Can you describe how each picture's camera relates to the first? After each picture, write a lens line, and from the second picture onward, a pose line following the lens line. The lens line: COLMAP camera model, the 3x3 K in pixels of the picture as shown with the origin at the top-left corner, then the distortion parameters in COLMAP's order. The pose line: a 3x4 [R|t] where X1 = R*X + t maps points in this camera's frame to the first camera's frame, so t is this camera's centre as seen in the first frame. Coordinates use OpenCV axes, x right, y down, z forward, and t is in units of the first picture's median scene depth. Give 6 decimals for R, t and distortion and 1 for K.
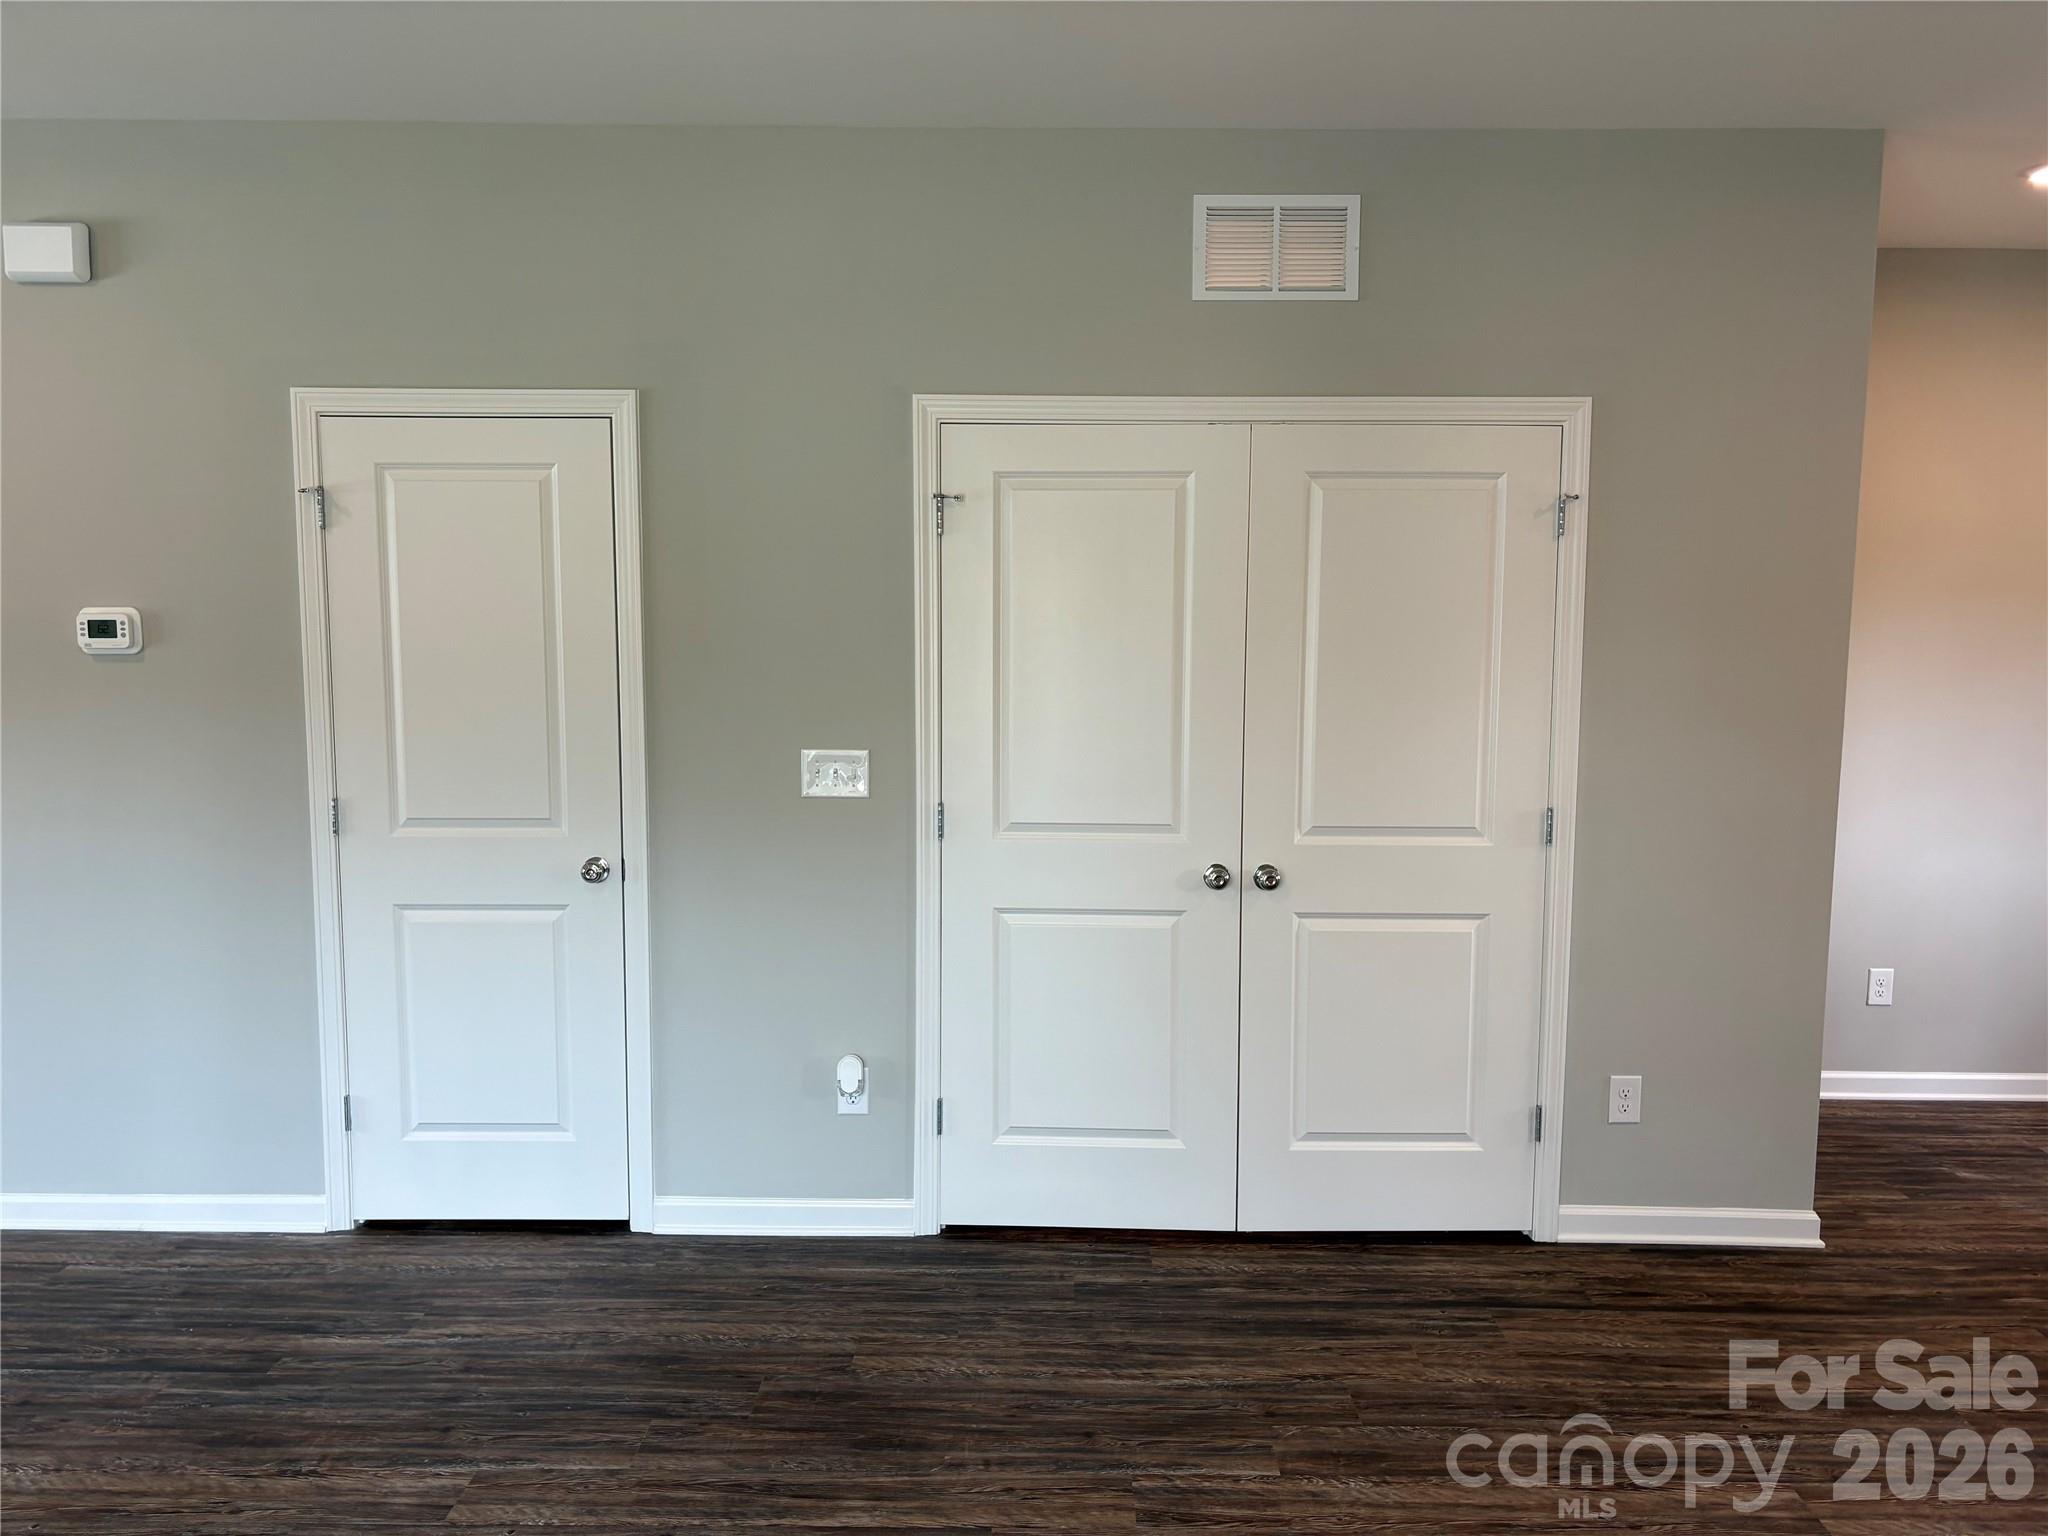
lens RADIAL K [[1531.8, 0, 1042.2], [0, 1531.8, 780.6], [0, 0, 1]] dist [0.025320, -0.010210]
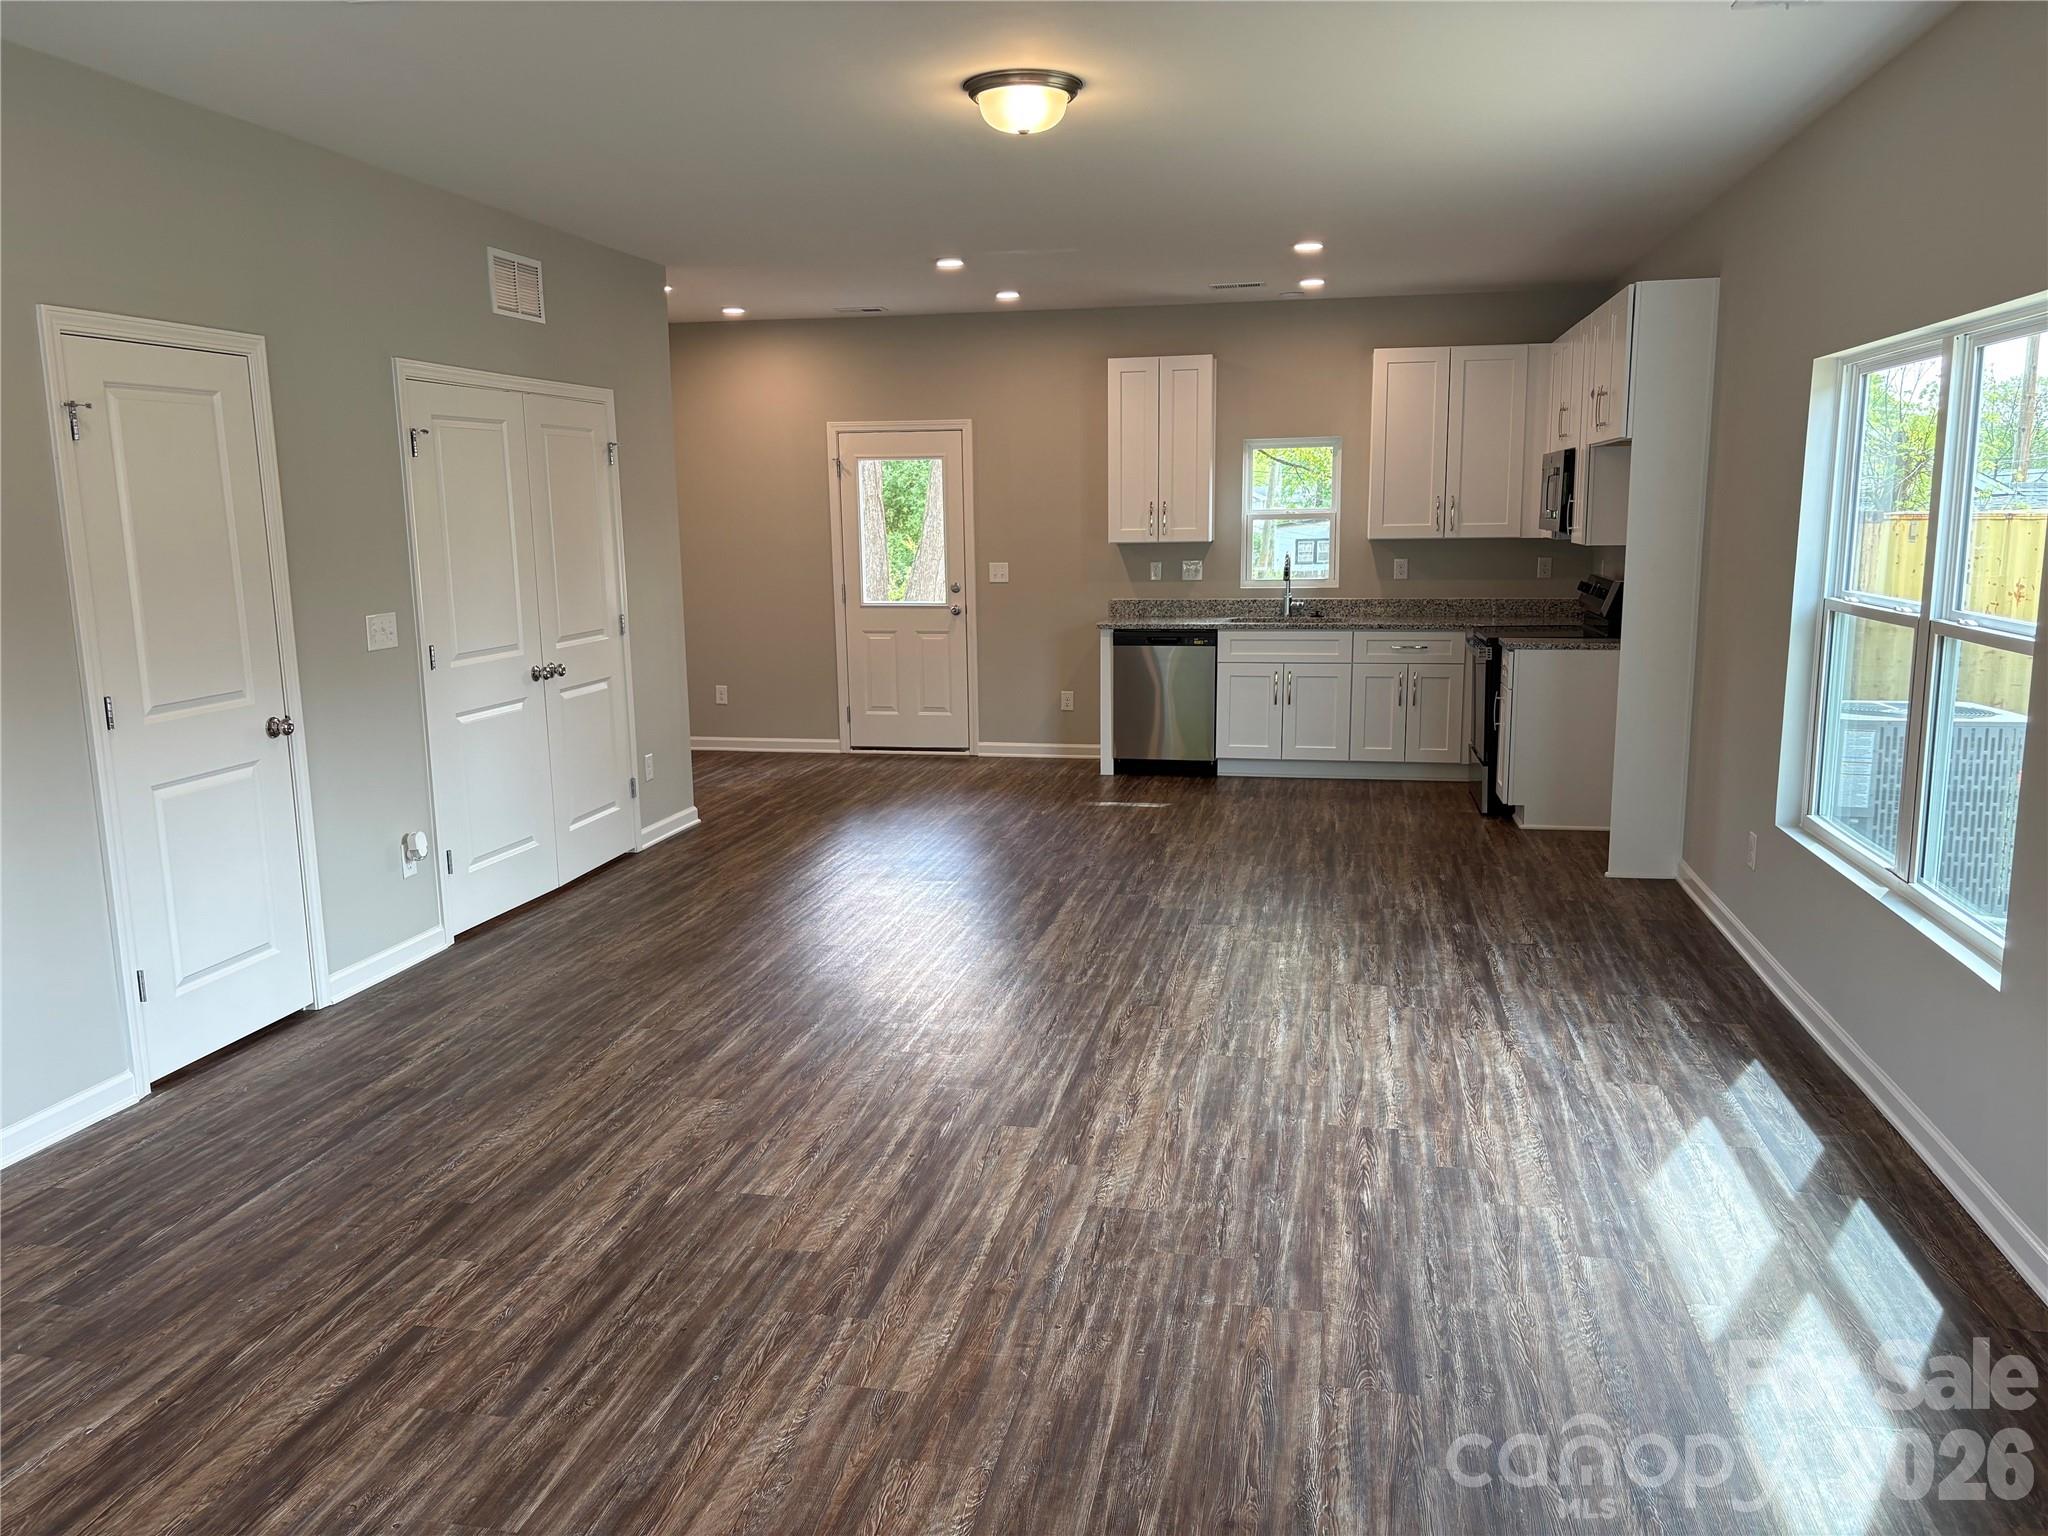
lens RADIAL K [[1531.8, 0, 1031.4], [0, 1531.8, 778.0], [0, 0, 1]] dist [0.025320, -0.010210]
pose [[0.191507, -0.182607, 0.964354, -1.438180], [0.113042, 0.980105, 0.163141, -0.036735], [-0.974960, 0.077770, 0.208340, 0.158897]]
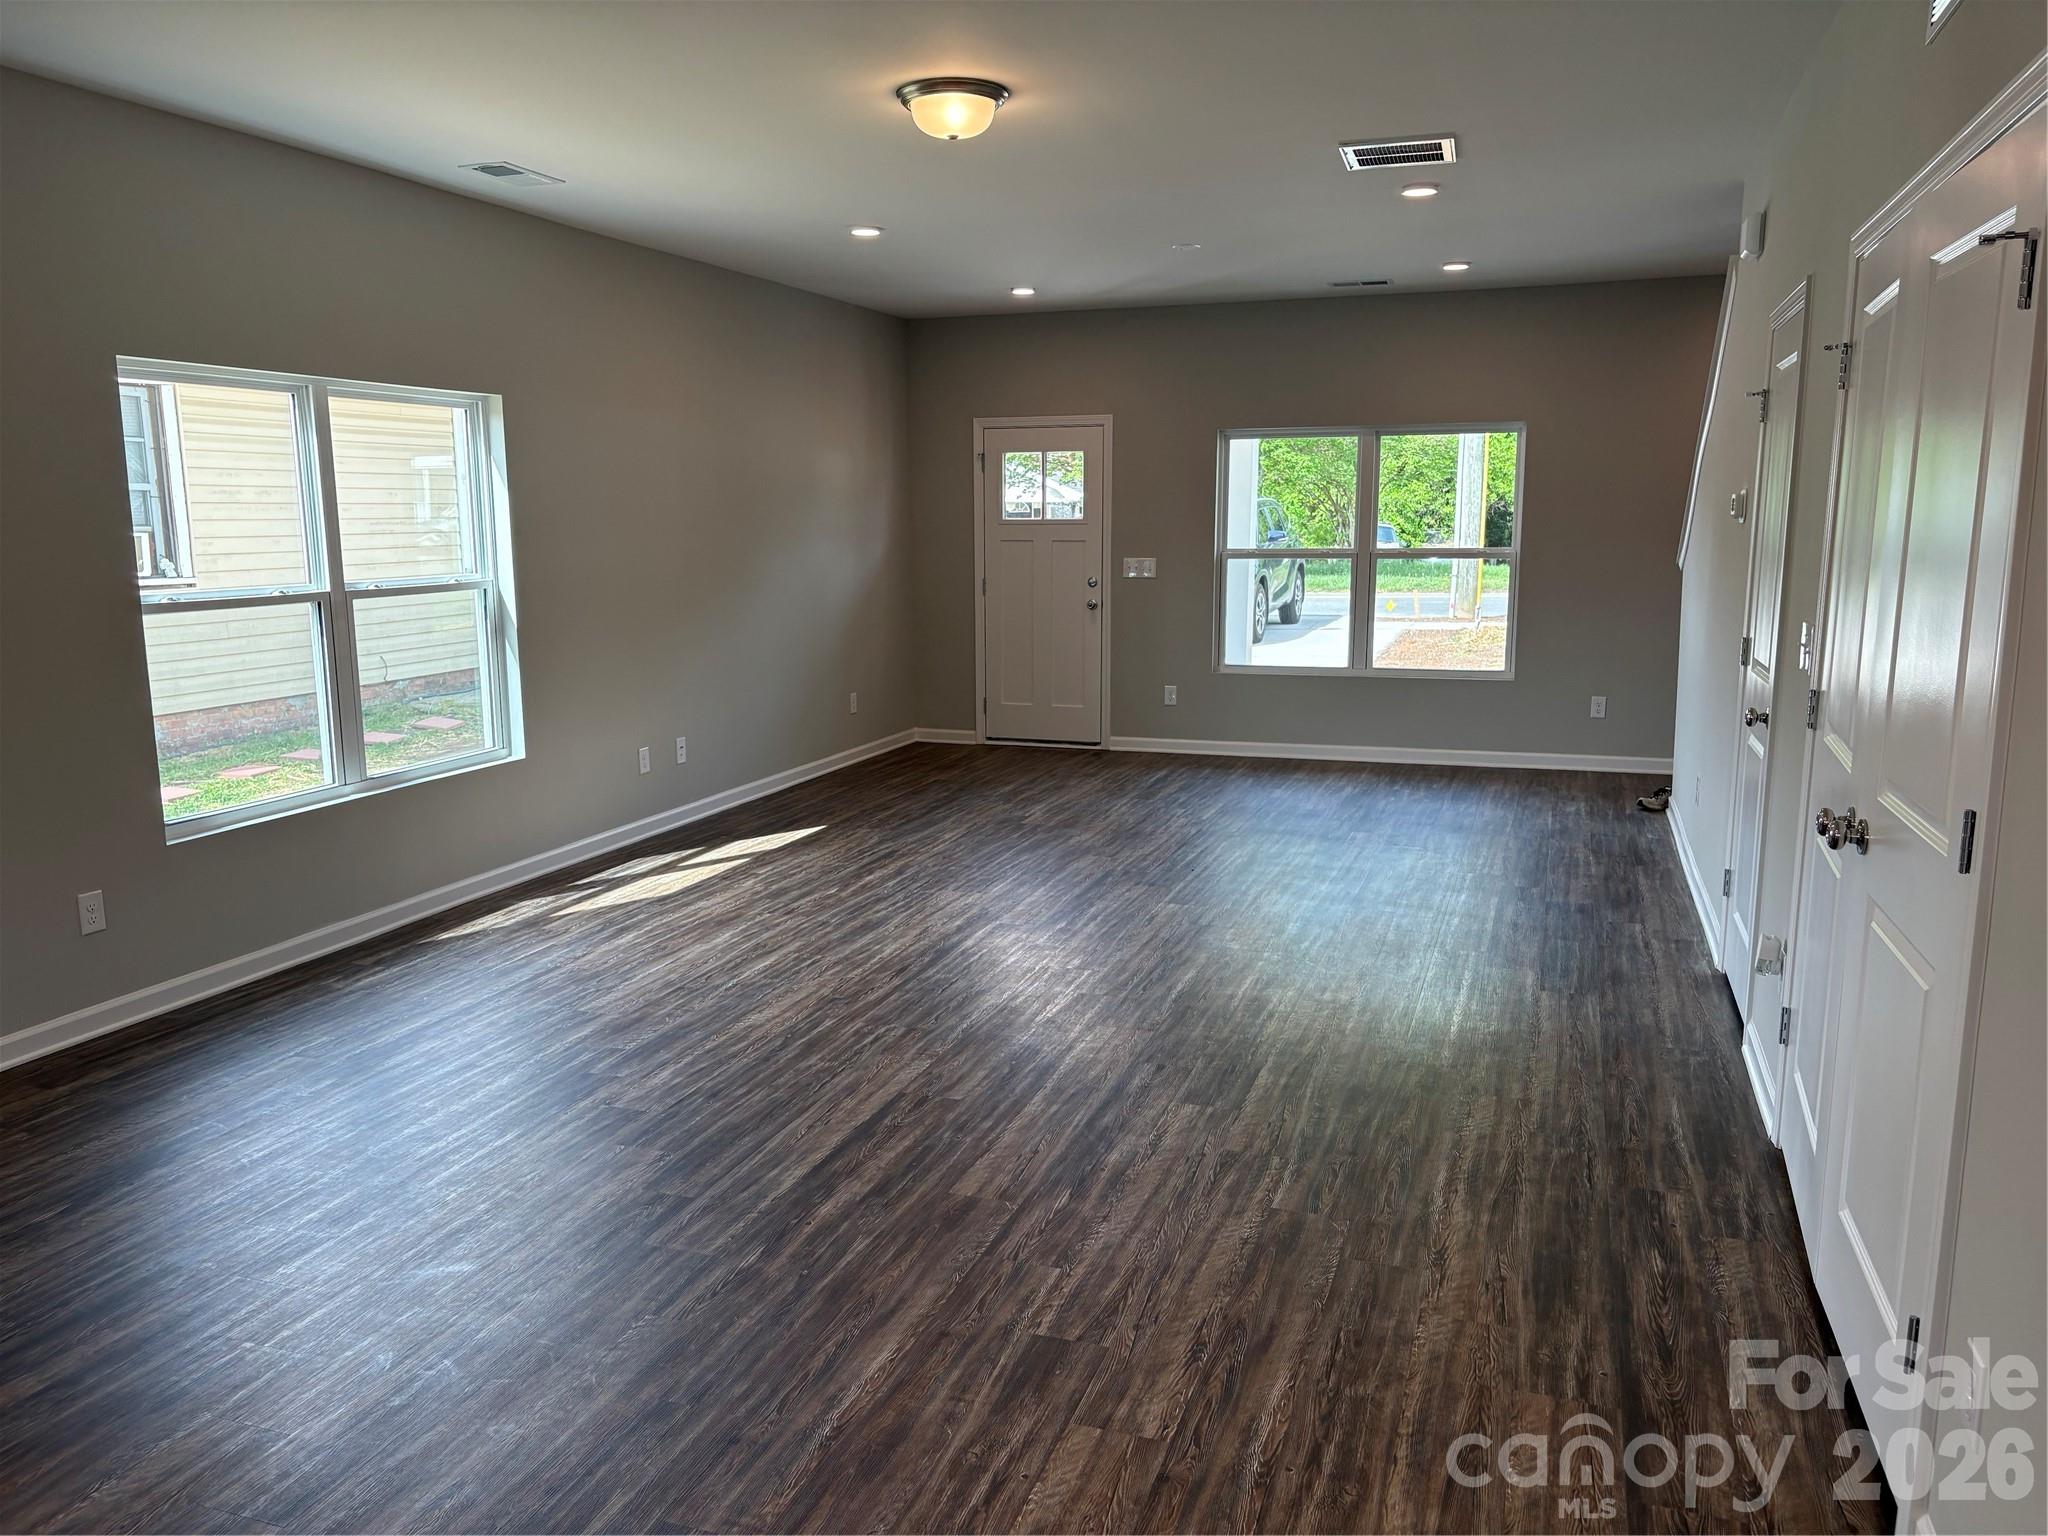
lens RADIAL K [[1531.8, 0, 1025.7], [0, 1531.8, 779.3], [0, 0, 1]] dist [0.025320, -0.010210]
pose [[-0.321705, 0.156059, -0.933891, 0.996219], [-0.092750, 0.976386, 0.195110, -0.072209], [0.942286, 0.149386, -0.299634, 0.873106]]
